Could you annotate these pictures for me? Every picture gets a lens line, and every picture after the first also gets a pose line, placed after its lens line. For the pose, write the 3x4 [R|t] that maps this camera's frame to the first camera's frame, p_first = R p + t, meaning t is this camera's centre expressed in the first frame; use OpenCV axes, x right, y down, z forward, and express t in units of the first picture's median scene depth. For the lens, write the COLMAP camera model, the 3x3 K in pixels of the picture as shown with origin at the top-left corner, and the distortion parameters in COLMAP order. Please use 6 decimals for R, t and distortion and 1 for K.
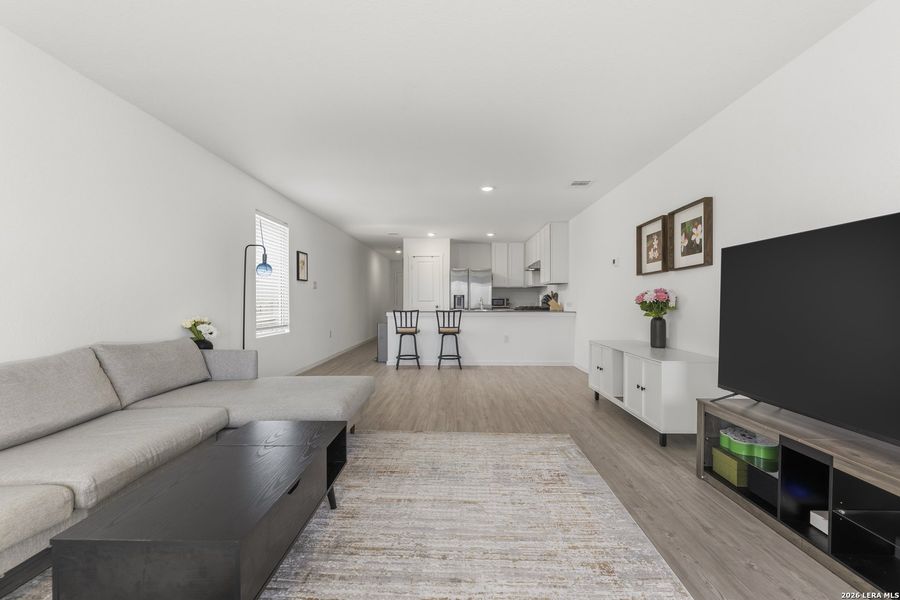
lens RADIAL K [[390.0, 0, 445.9], [0, 390.0, 301.1], [0, 0, 1]] dist [0.001351, 0.000127]
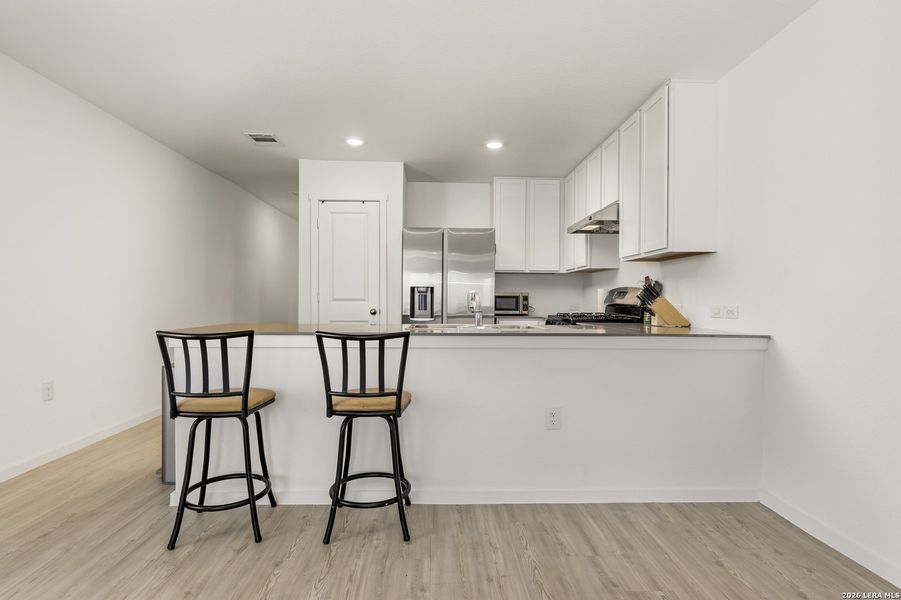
lens RADIAL K [[457.3, 0, 450.5], [0, 457.3, 300.0], [0, 0, 1]] dist [-0.000628, -0.000361]
pose [[0.998051, 0.009615, 0.061655, 0.087013], [-0.009524, 0.999953, -0.001775, 0.001466], [-0.061669, 0.001185, 0.998096, 1.215365]]
